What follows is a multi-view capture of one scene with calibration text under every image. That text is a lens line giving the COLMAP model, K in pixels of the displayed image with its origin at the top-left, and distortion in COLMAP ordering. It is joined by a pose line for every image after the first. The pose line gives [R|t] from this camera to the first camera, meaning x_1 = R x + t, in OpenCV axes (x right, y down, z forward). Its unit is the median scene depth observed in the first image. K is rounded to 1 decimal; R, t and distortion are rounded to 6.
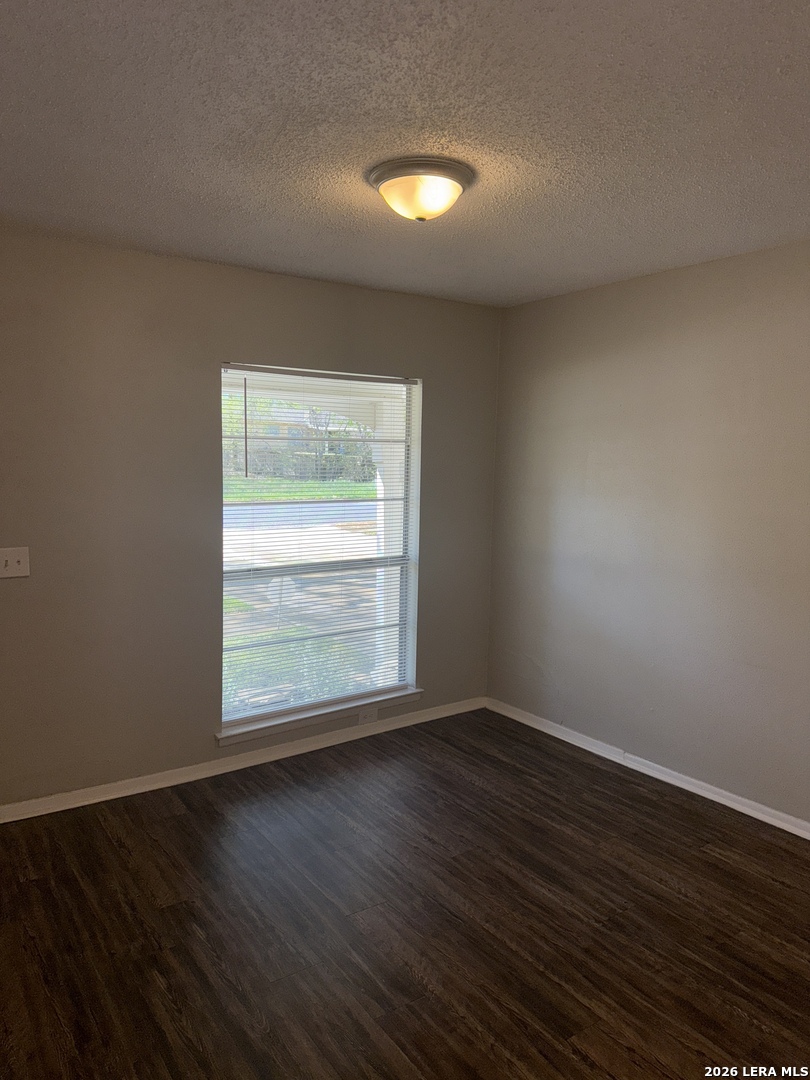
lens RADIAL K [[760.3, 0, 397.4], [0, 760.3, 529.6], [0, 0, 1]] dist [0.063825, -0.080286]
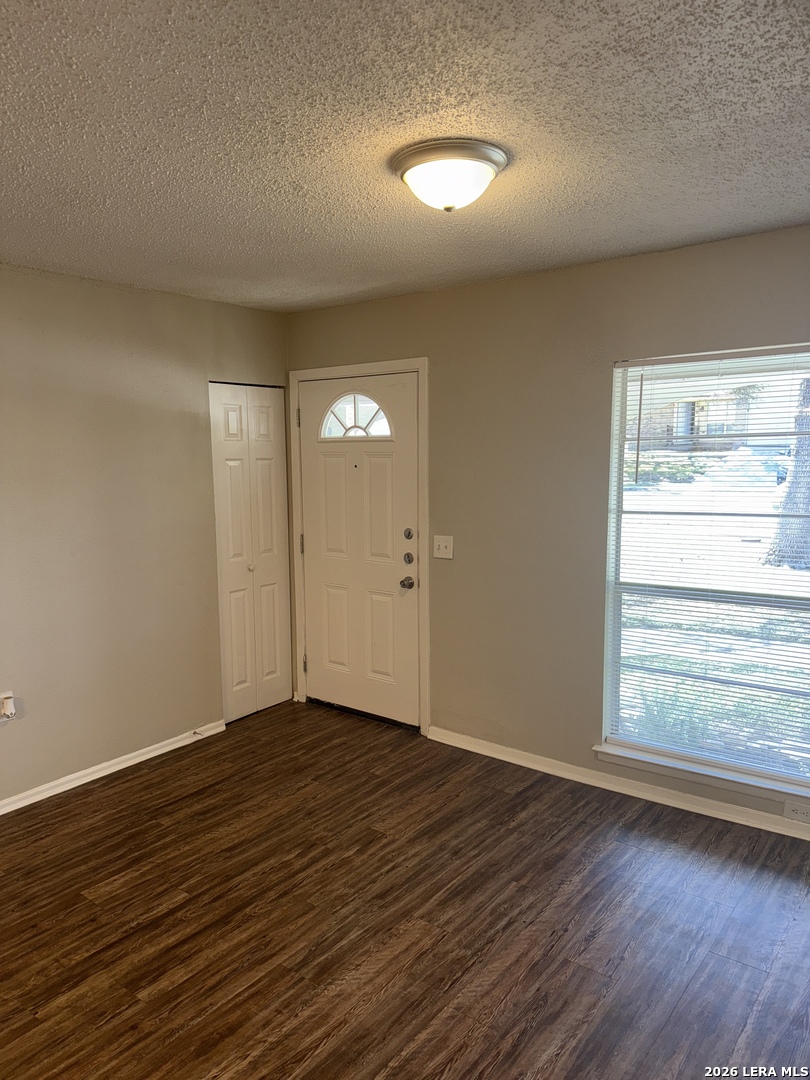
lens RADIAL K [[760.3, 0, 391.4], [0, 760.3, 548.2], [0, 0, 1]] dist [0.063825, -0.080286]
pose [[0.292255, 0.101117, -0.950980, 0.642282], [-0.064056, 0.994231, 0.086031, -0.055267], [0.954193, 0.035773, 0.297046, 0.485977]]
